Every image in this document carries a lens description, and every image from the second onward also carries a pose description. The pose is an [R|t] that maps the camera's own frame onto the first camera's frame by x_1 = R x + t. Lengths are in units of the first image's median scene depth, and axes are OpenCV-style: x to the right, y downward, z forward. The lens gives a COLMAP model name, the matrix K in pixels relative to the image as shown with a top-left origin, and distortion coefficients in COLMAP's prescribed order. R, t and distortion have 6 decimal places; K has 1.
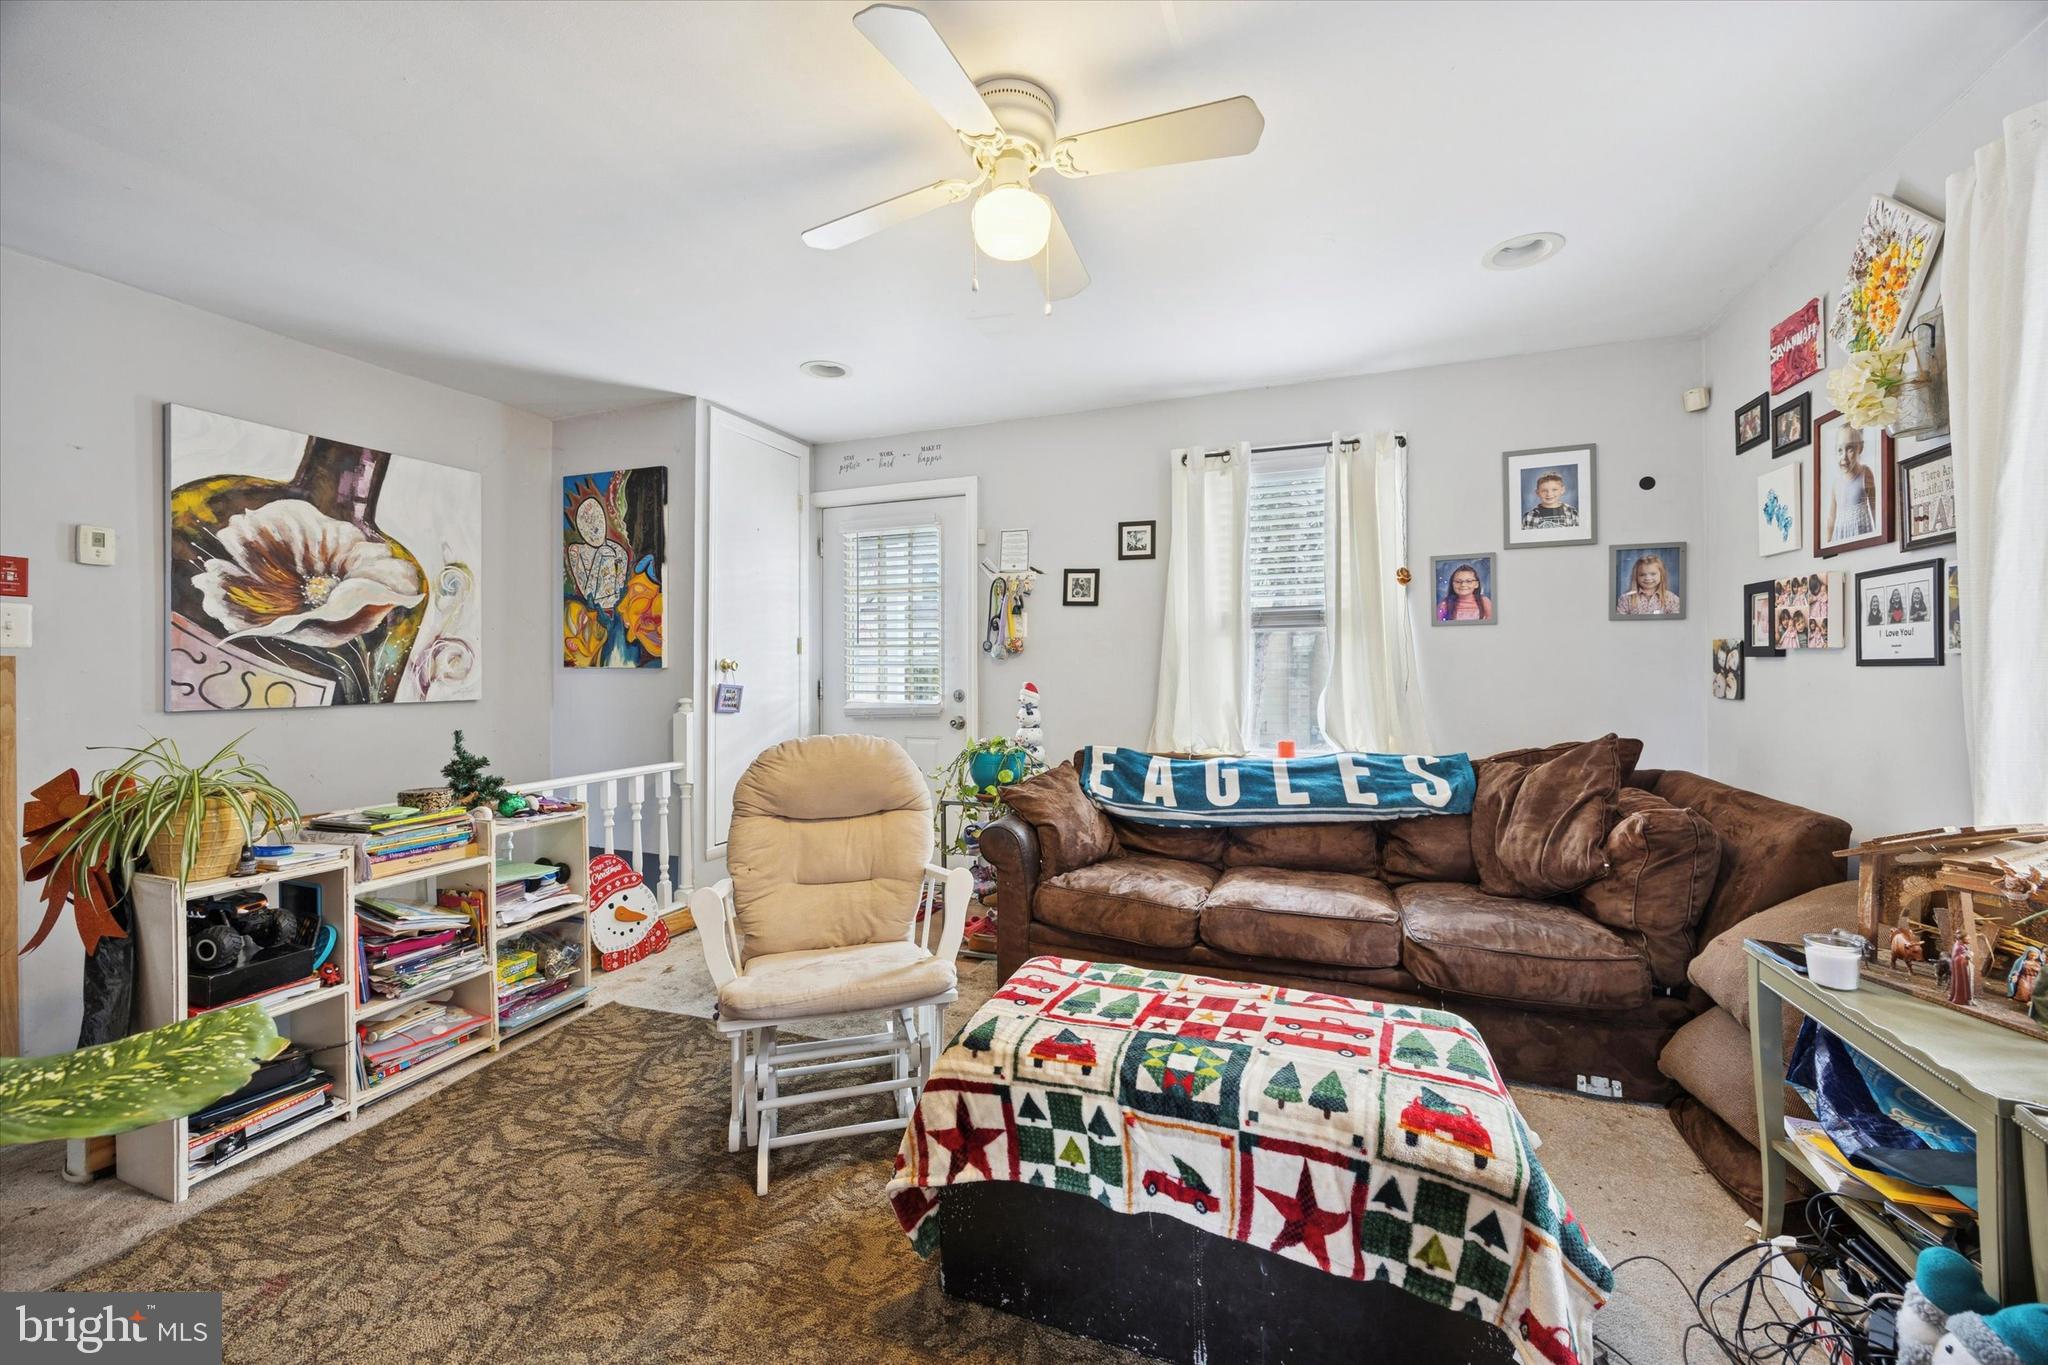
lens RADIAL K [[774.6, 0, 1021.9], [0, 774.6, 674.8], [0, 0, 1]] dist [-0.006448, 0.000081]
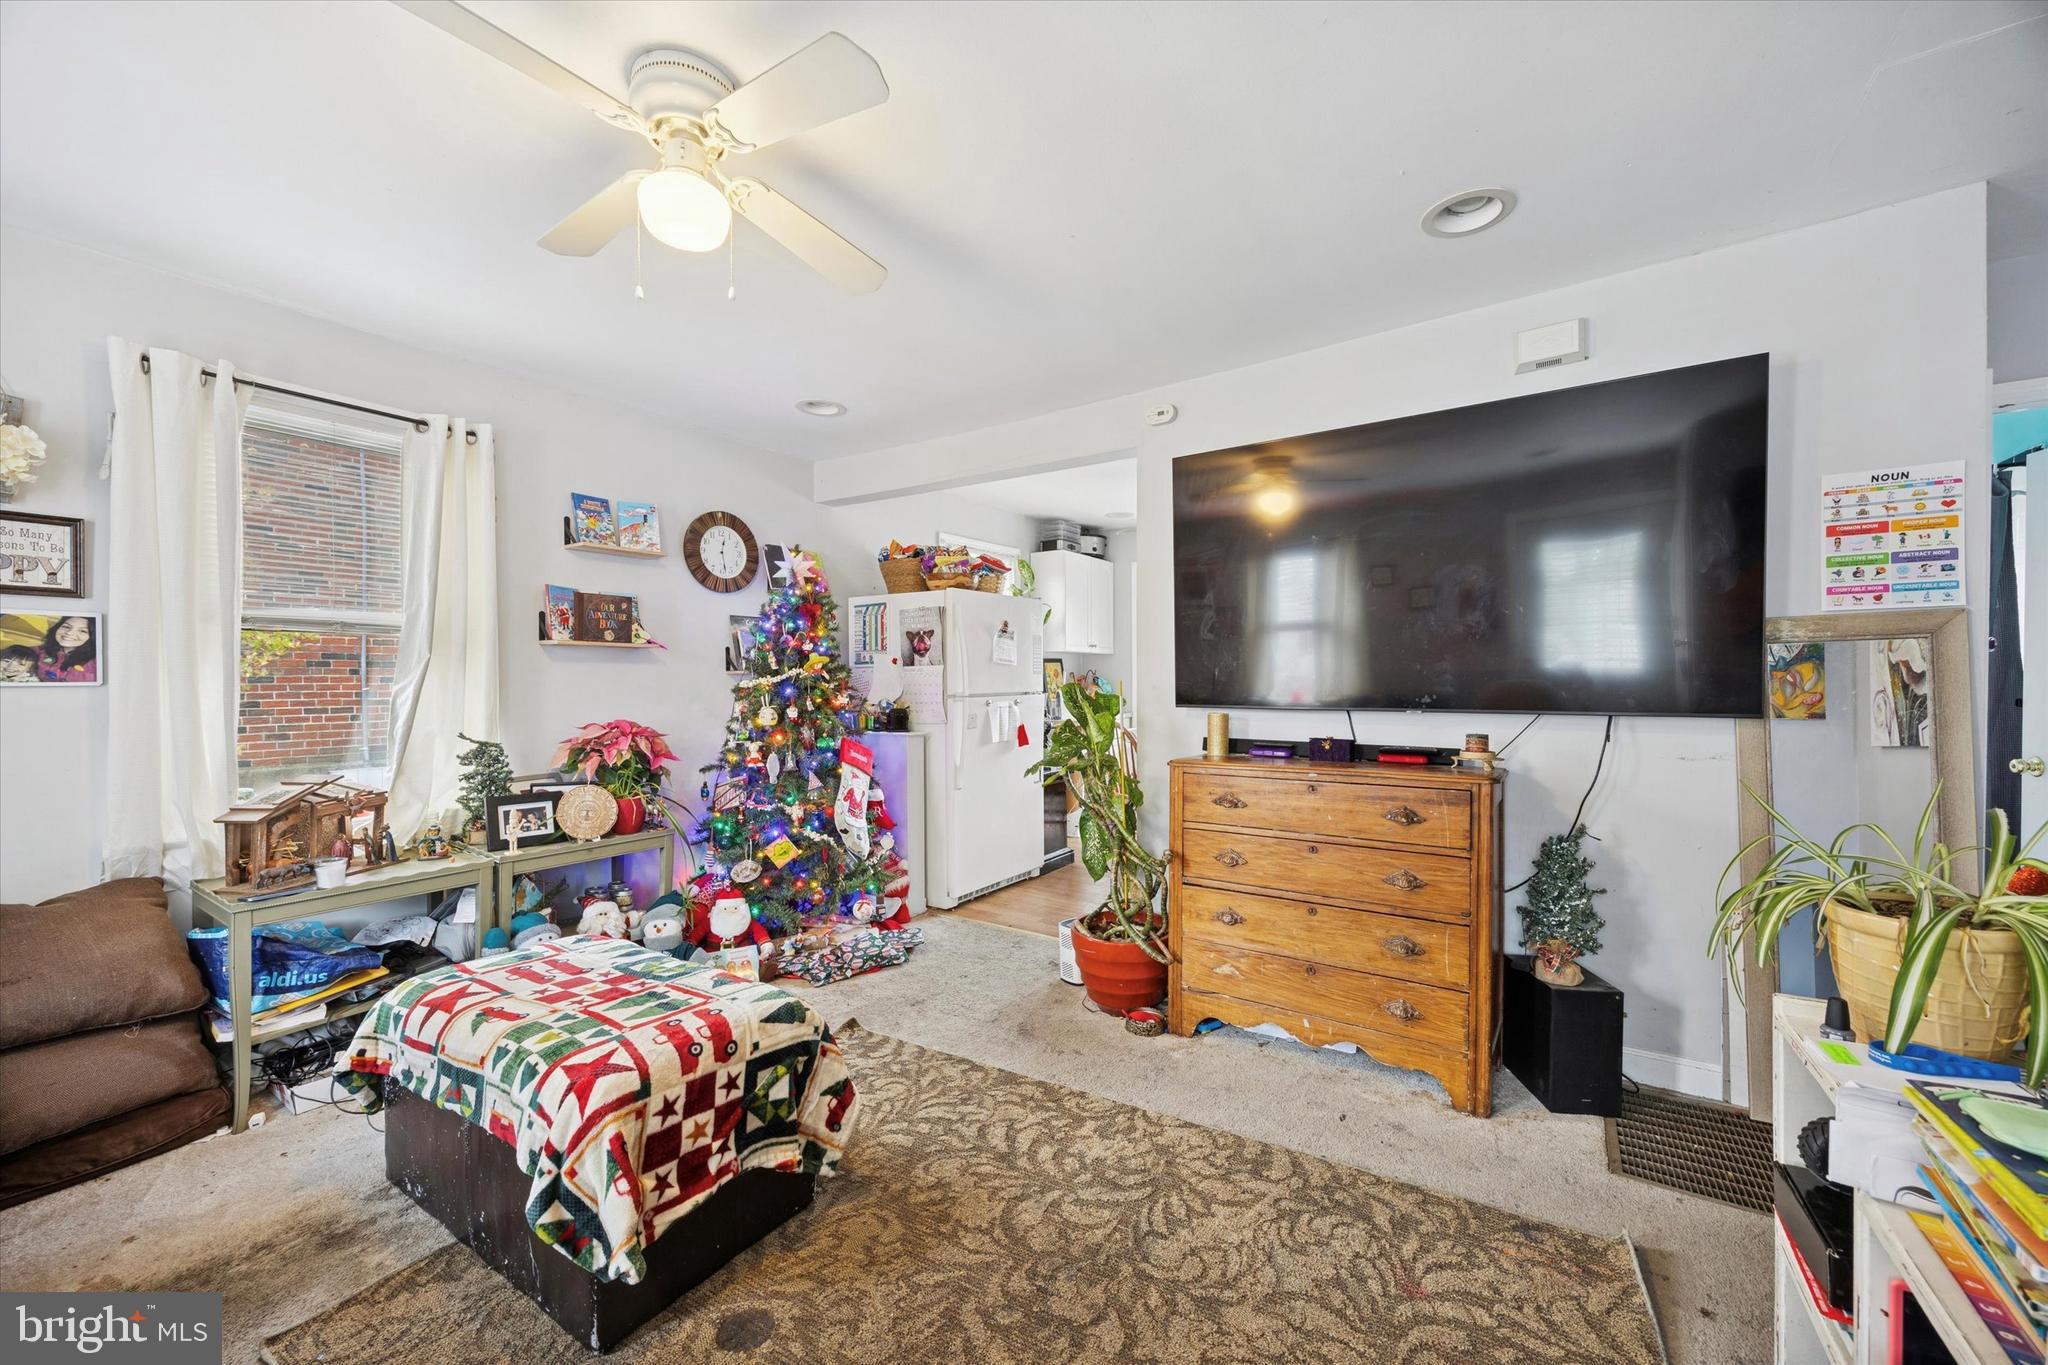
lens RADIAL K [[774.6, 0, 1026.1], [0, 774.6, 681.3], [0, 0, 1]] dist [-0.006448, 0.000081]
pose [[-0.973404, 0.011148, 0.228824, -0.357979], [0.012907, 0.999898, 0.006190, -0.012222], [-0.228732, 0.008979, -0.973448, 1.051353]]
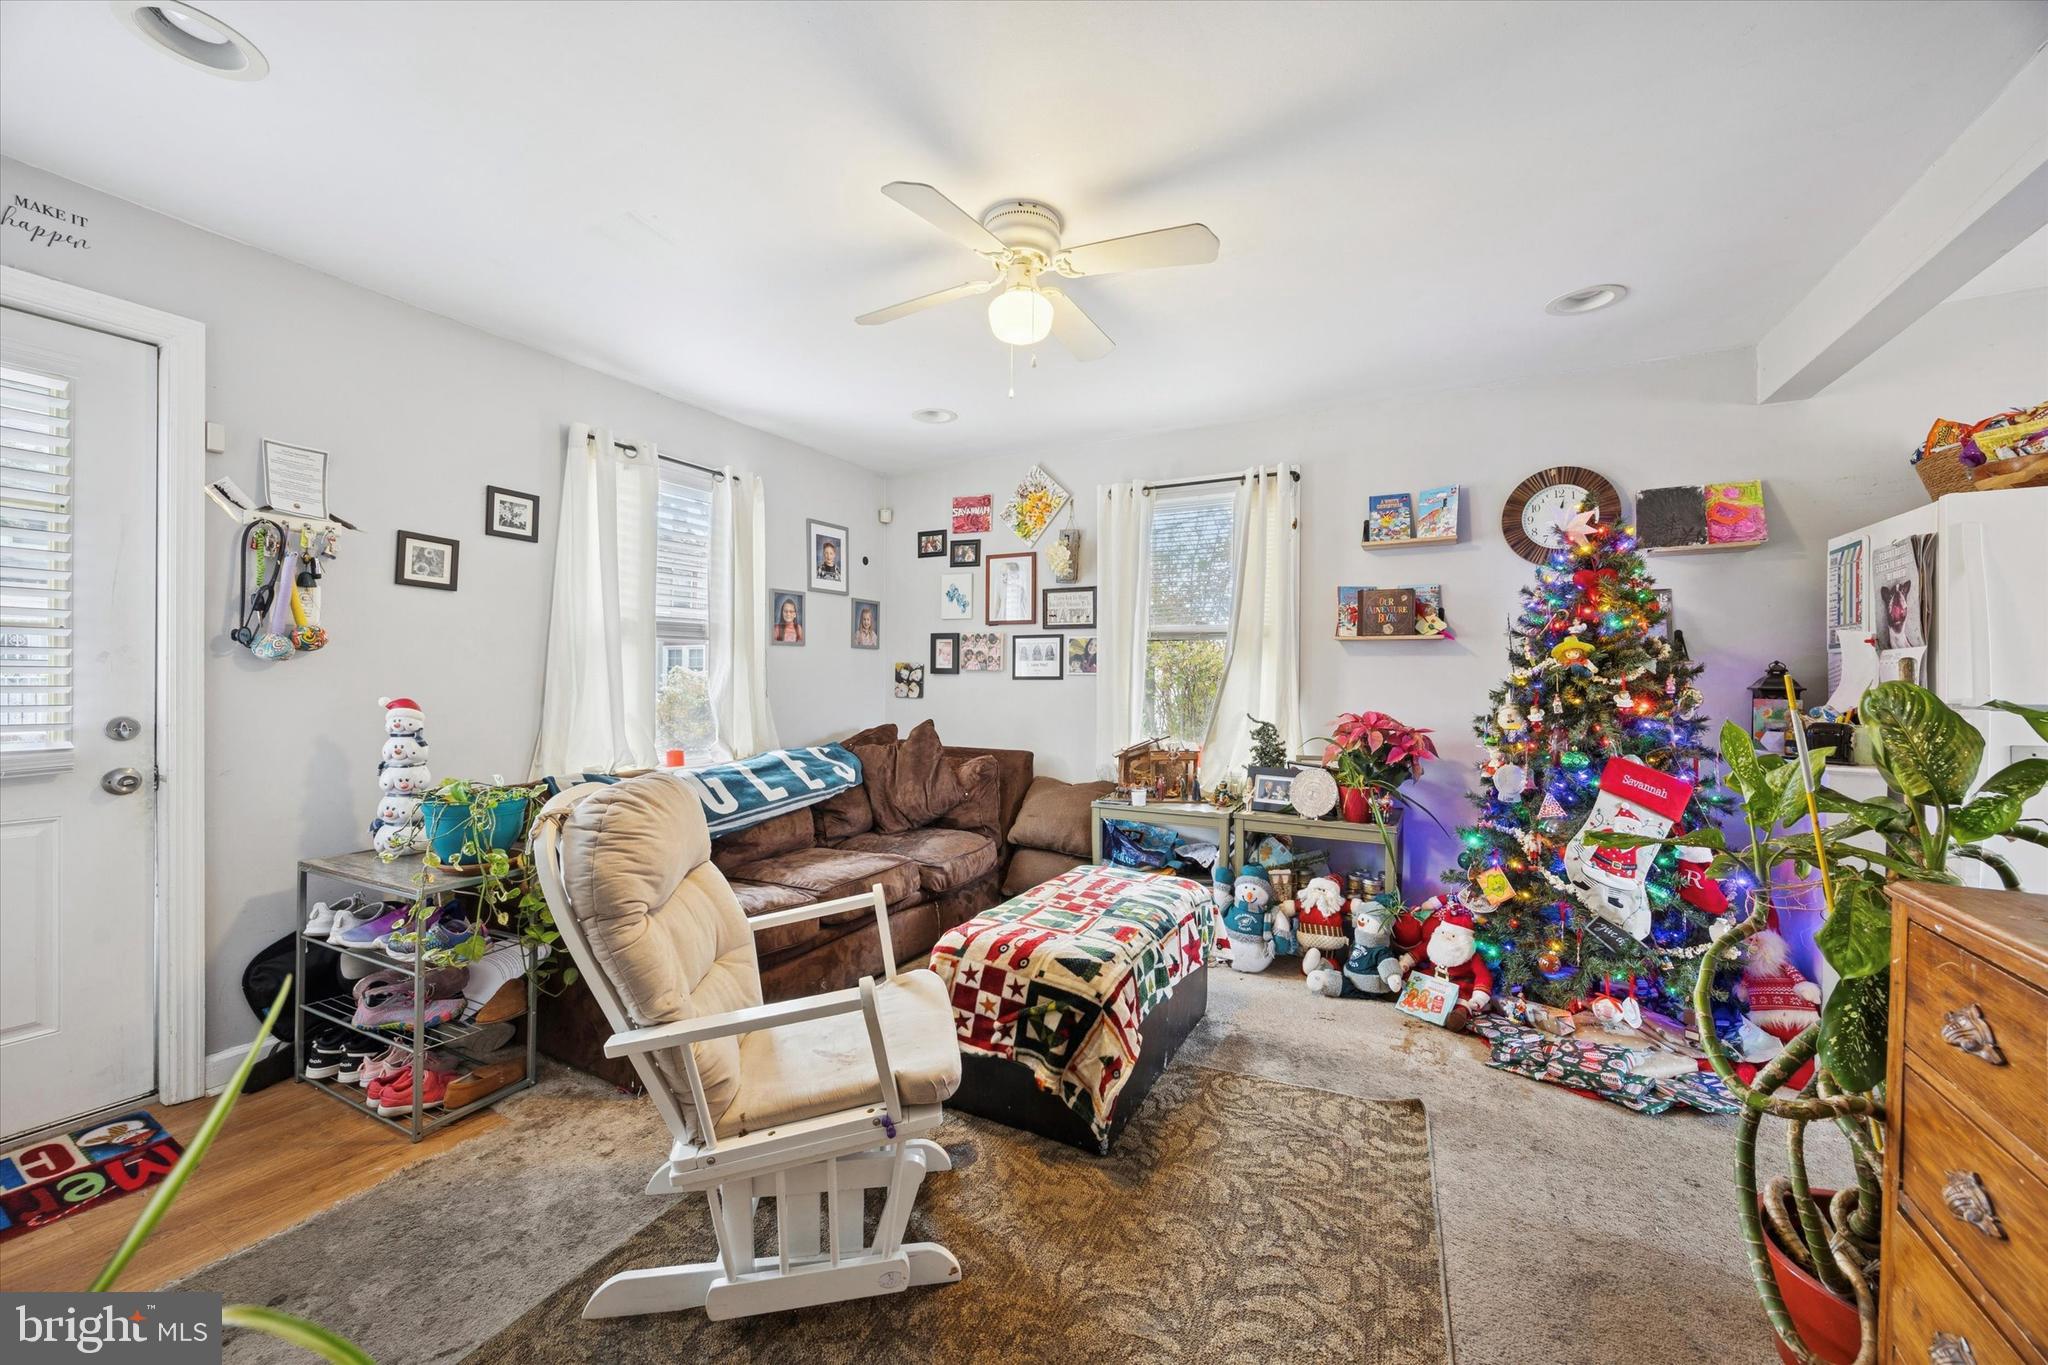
lens RADIAL K [[774.6, 0, 1032.5], [0, 774.6, 680.6], [0, 0, 1]] dist [-0.006448, 0.000081]
pose [[0.129332, 0.001907, 0.991600, -0.709736], [0.002305, 0.999995, -0.002224, -0.002491], [-0.991599, 0.002573, 0.129327, 0.474131]]
